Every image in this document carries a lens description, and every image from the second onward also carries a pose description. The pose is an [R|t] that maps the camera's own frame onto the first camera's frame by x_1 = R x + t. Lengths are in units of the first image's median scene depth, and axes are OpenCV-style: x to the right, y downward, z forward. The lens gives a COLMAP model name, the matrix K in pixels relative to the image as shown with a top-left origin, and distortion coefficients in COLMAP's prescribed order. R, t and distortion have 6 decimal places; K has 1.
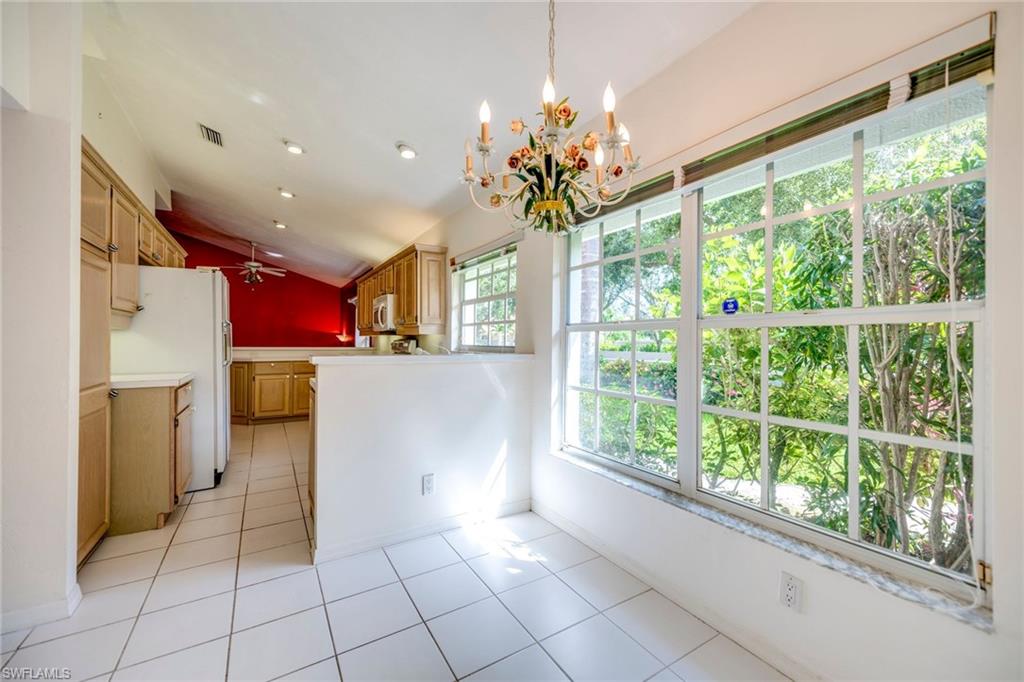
lens RADIAL K [[405.7, 0, 510.0], [0, 405.7, 341.4], [0, 0, 1]] dist [0.010101, 0.000044]
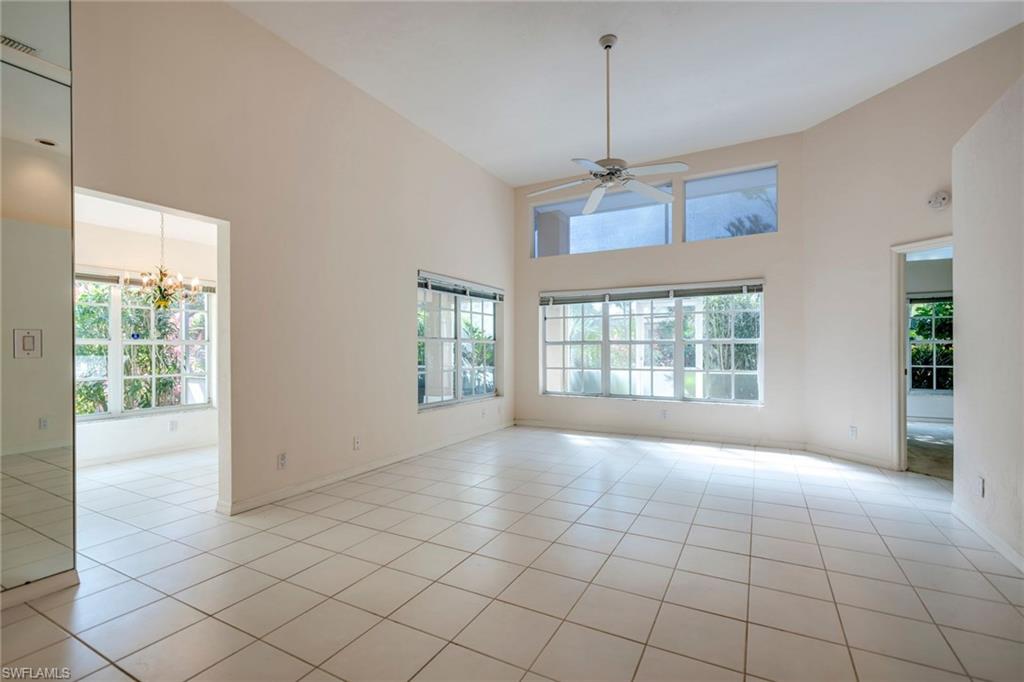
lens RADIAL K [[441.9, 0, 516.1], [0, 441.9, 346.8], [0, 0, 1]] dist [0.000197, 0.000063]
pose [[-0.511988, 0.005124, 0.858977, -2.636960], [0.005165, 0.999982, -0.002887, -0.001716], [-0.858977, 0.002959, -0.512005, 0.330580]]
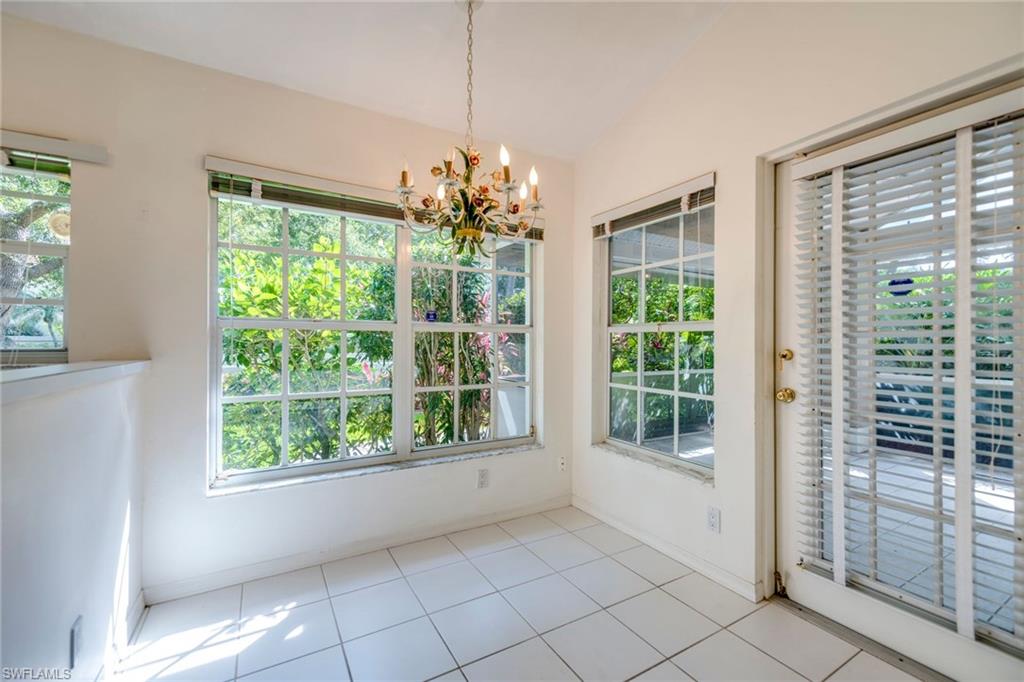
lens RADIAL K [[405.7, 0, 513.3], [0, 405.7, 343.6], [0, 0, 1]] dist [0.010101, 0.000044]
pose [[0.025851, 0.002283, 0.999663, -0.802765], [-0.002987, 0.999993, -0.002207, 0.009077], [-0.999661, -0.002929, 0.025858, 0.585075]]
